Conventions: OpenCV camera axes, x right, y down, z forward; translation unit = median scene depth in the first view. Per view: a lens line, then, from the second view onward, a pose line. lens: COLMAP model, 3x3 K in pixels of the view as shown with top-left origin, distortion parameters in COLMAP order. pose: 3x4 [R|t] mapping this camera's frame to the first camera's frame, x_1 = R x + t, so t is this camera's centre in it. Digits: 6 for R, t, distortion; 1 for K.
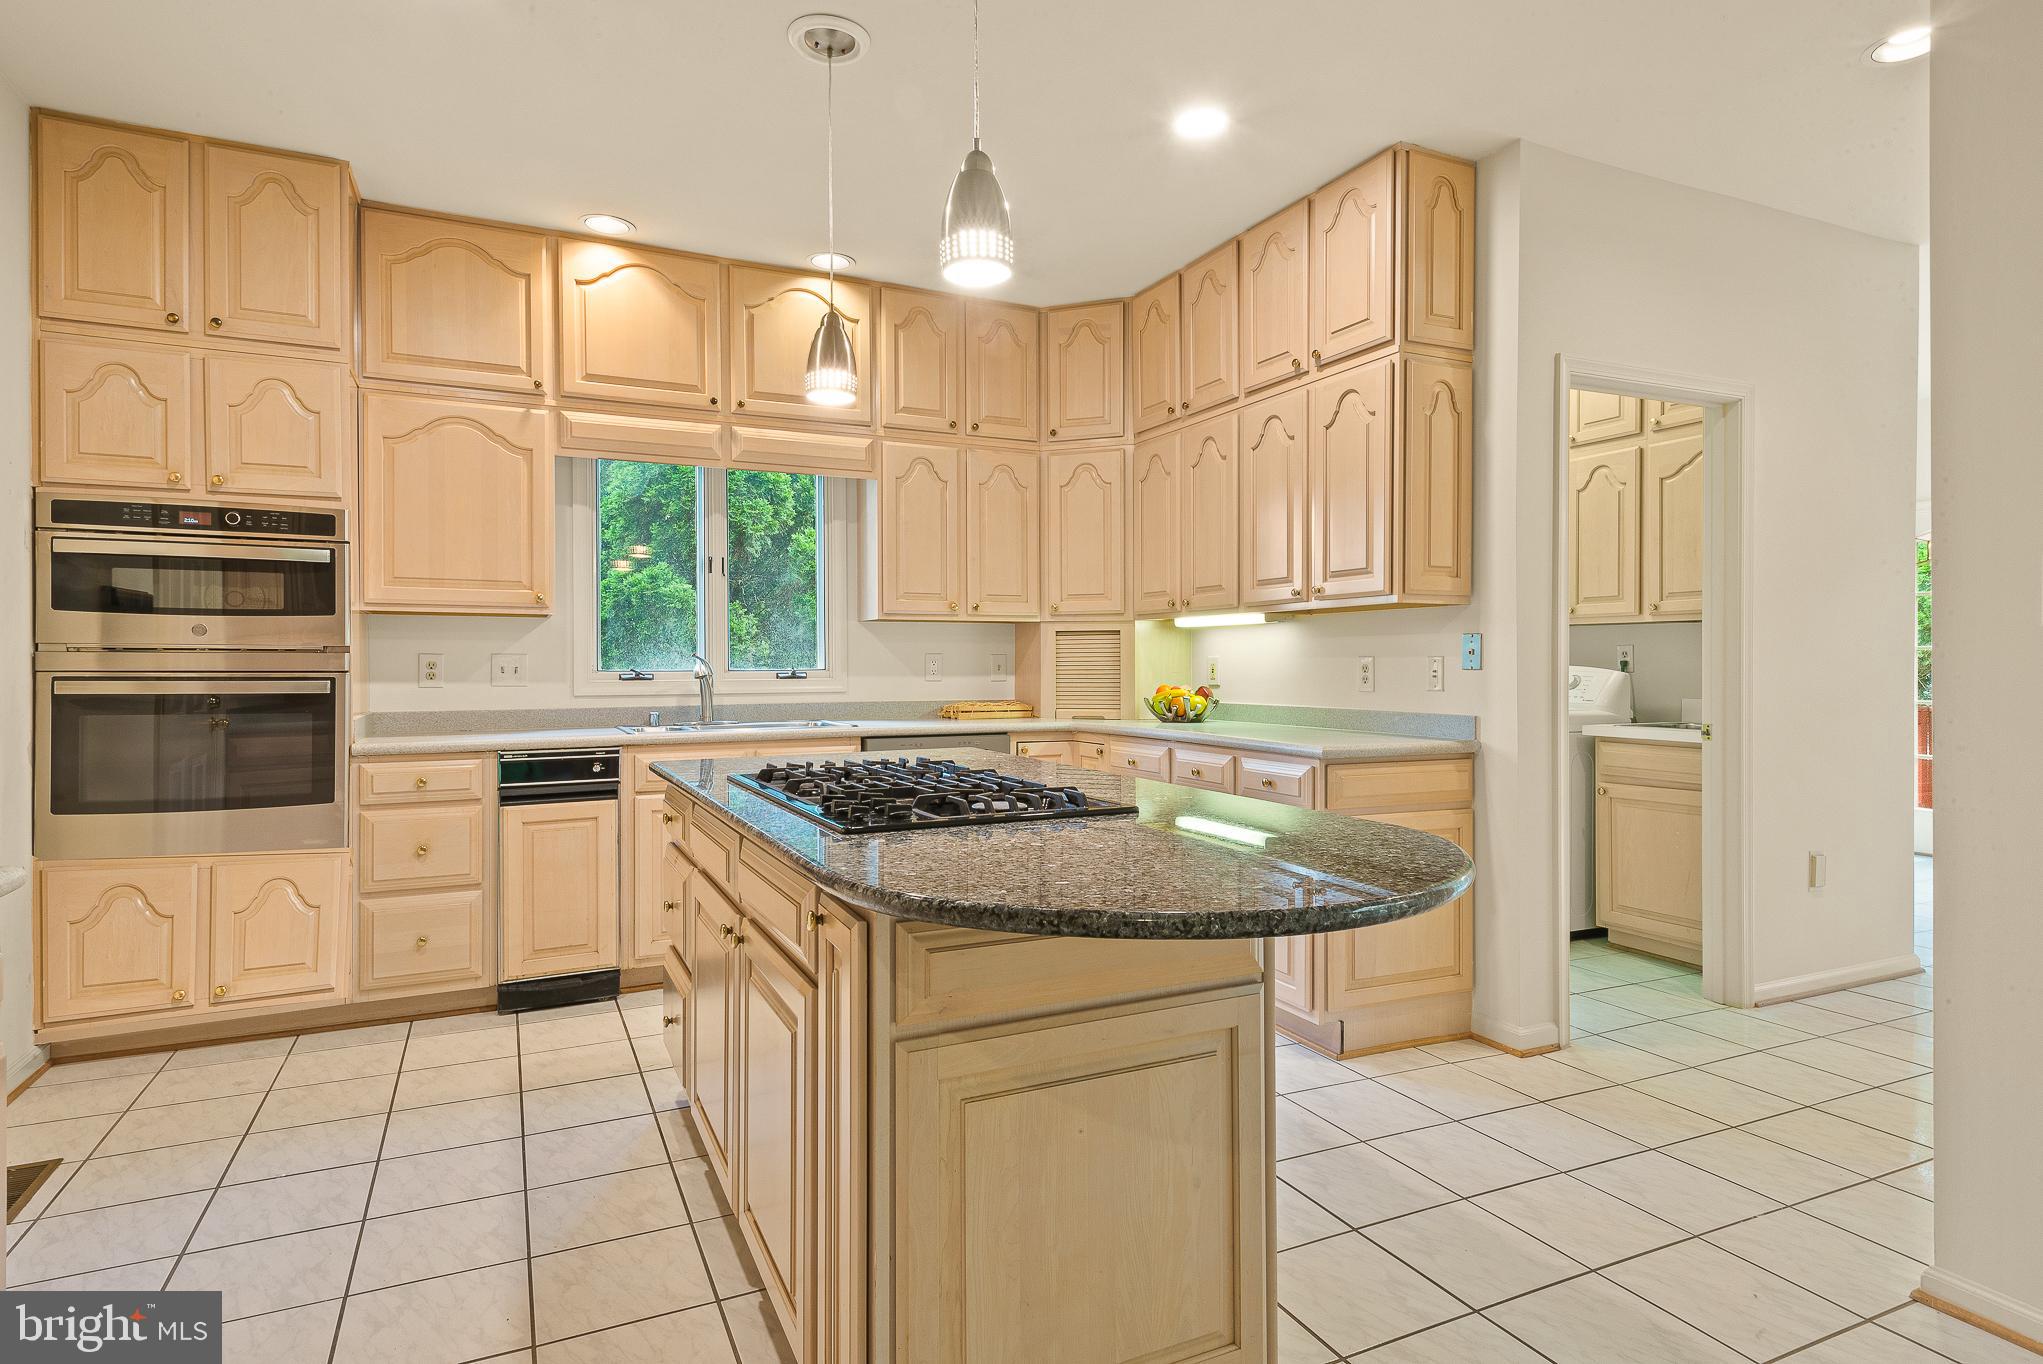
lens RADIAL K [[1088.2, 0, 1009.8], [0, 1088.2, 665.7], [0, 0, 1]] dist [0.047870, -0.028007]
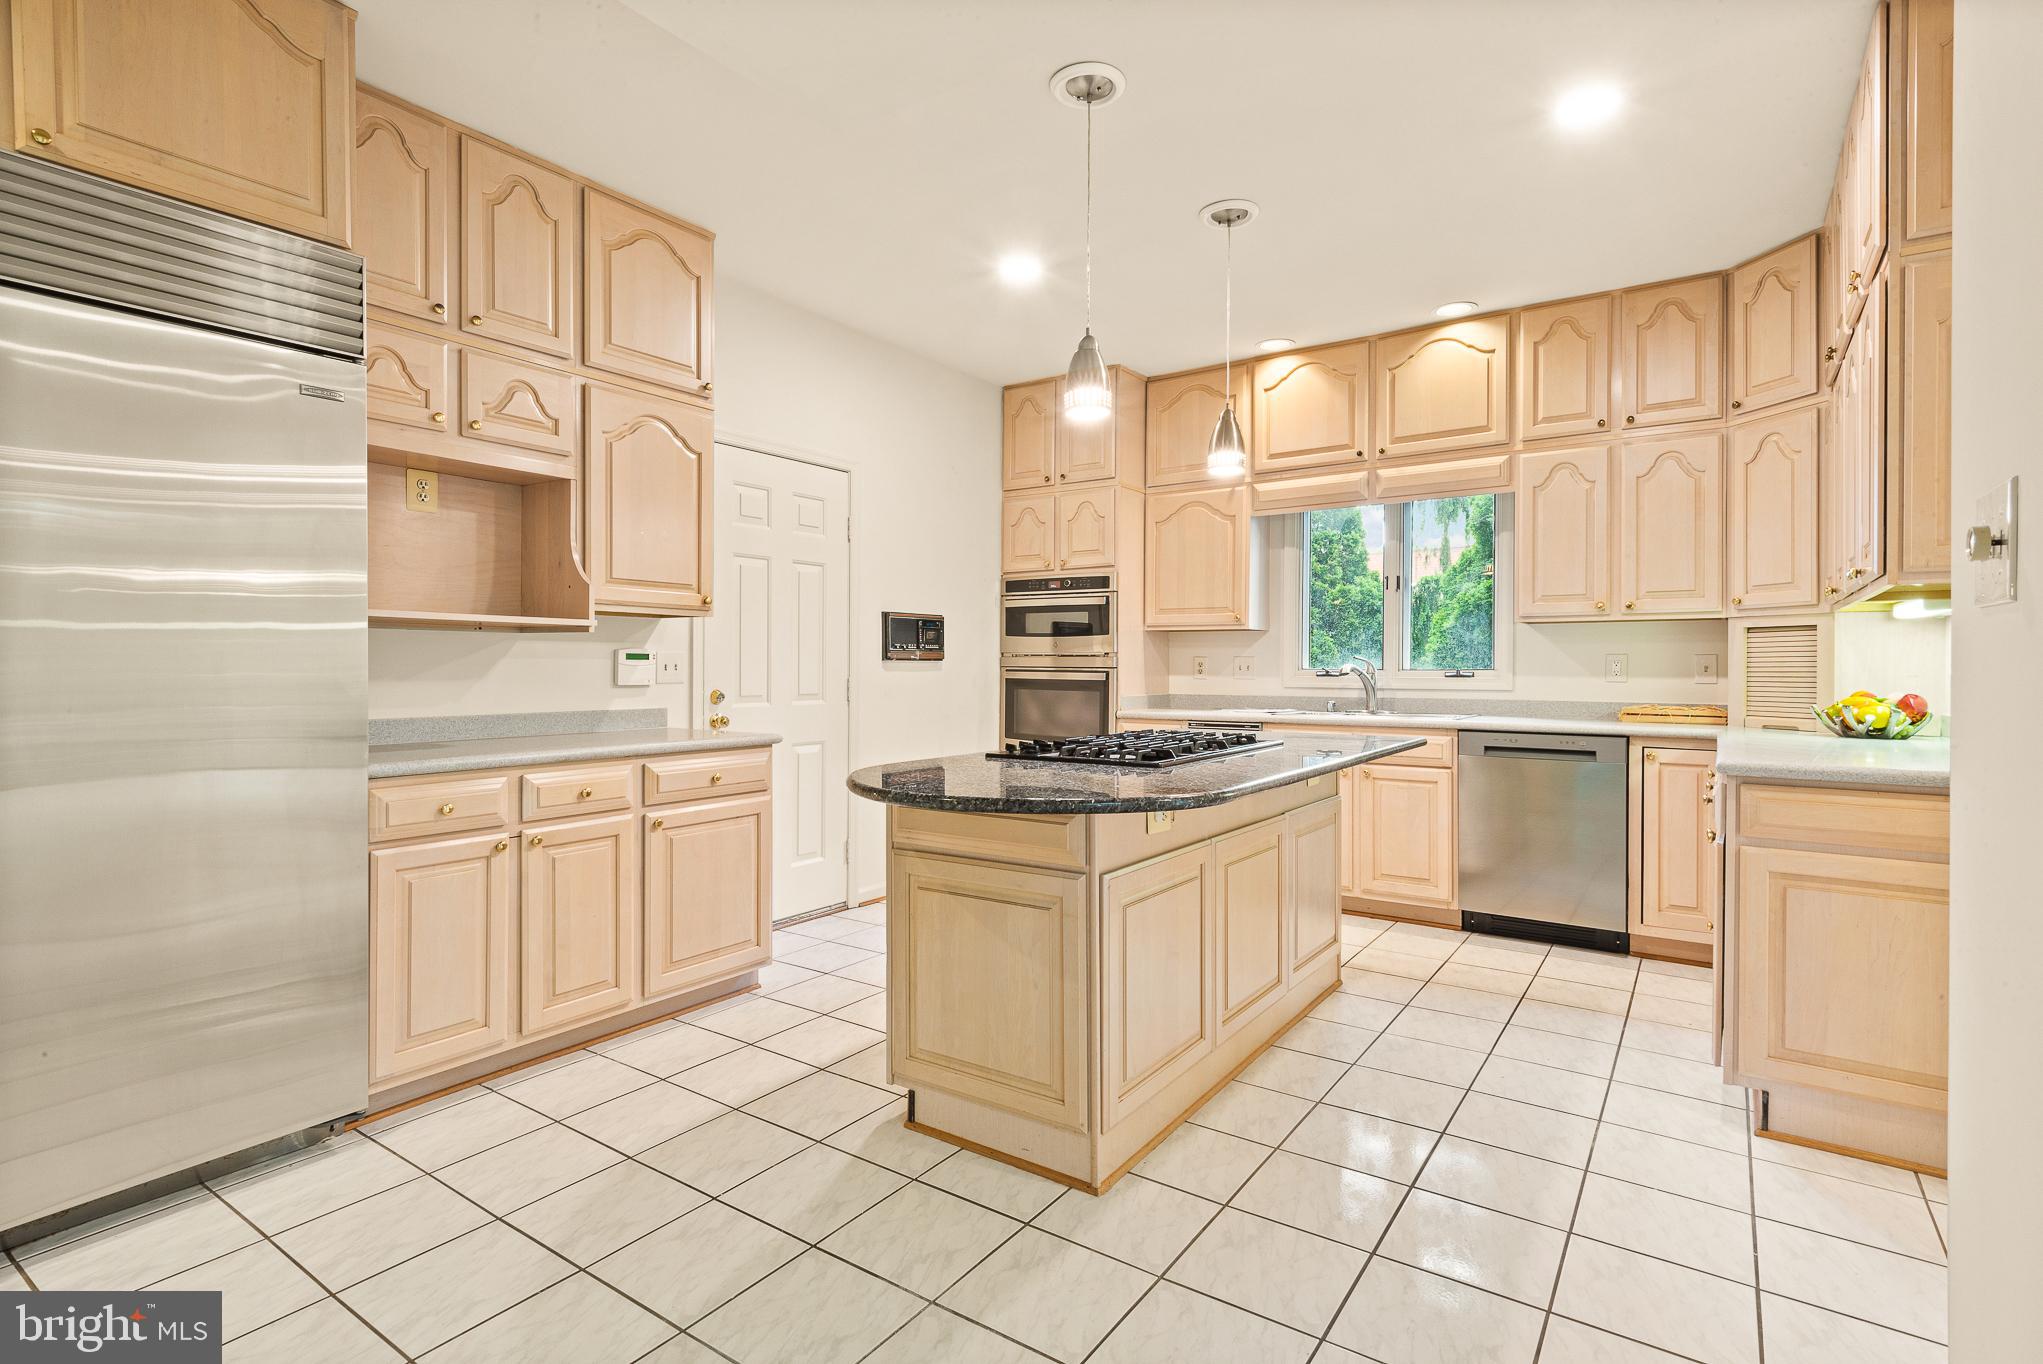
lens RADIAL K [[994.0, 0, 1014.2], [0, 994.0, 665.6], [0, 0, 1]] dist [0.017954, -0.001180]
pose [[0.494793, 0.003527, -0.869004, 0.588198], [-0.003169, 0.999992, 0.002254, -0.001049], [0.869005, 0.001639, 0.494800, 0.105010]]
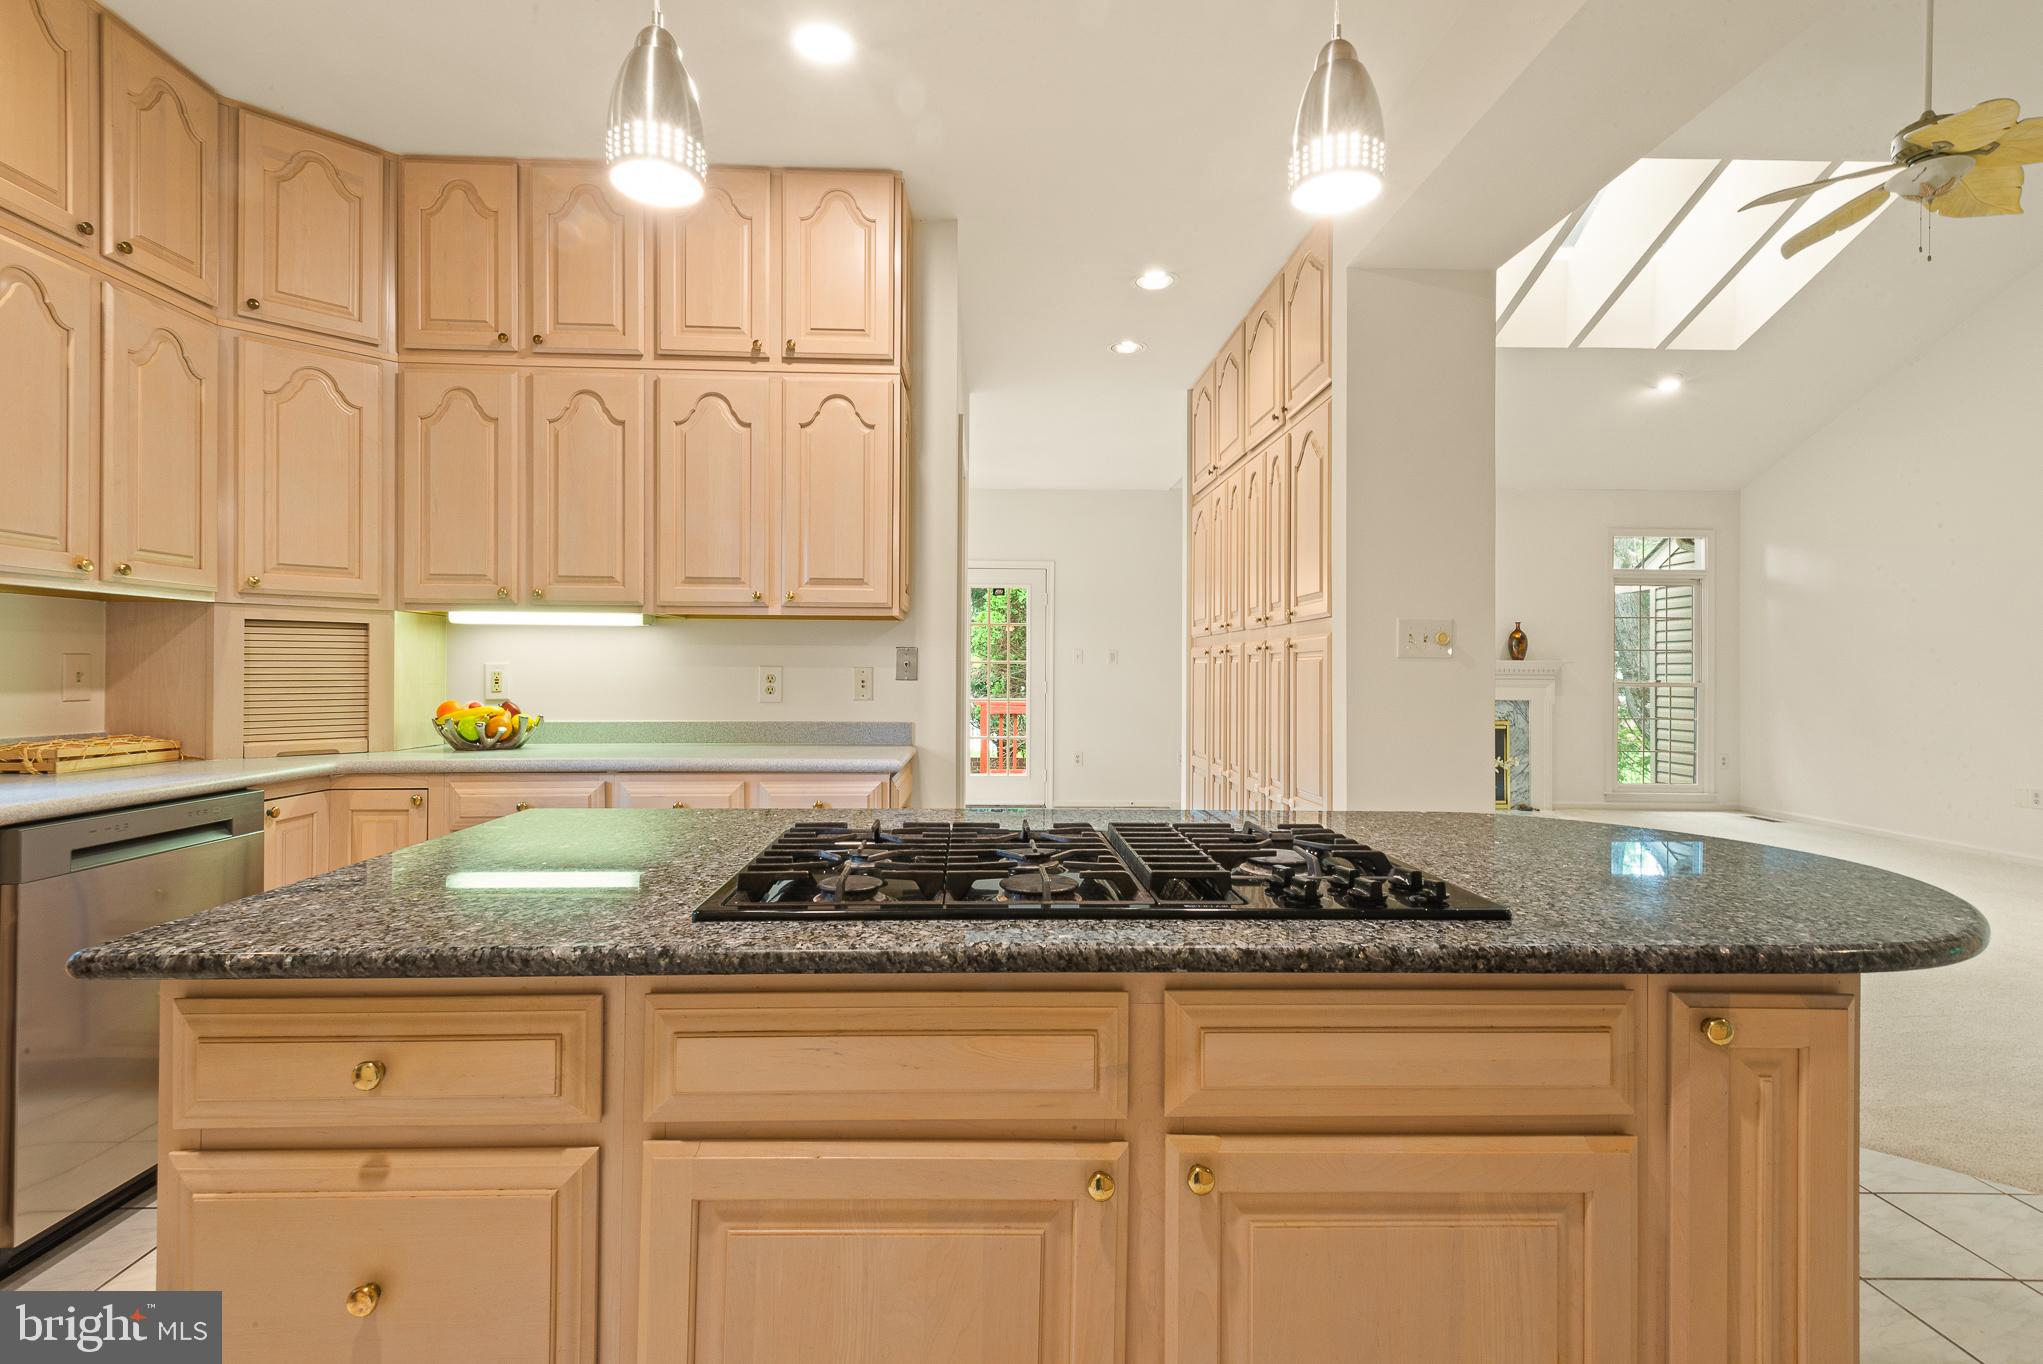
lens RADIAL K [[975.8, 0, 1024.9], [0, 975.8, 673.1], [0, 0, 1]] dist [0.018195, -0.010536]
pose [[0.391957, 0.003358, 0.919978, -0.392329], [-0.003216, 0.999992, -0.002280, -0.000848], [-0.919978, -0.002065, 0.391964, 0.467280]]
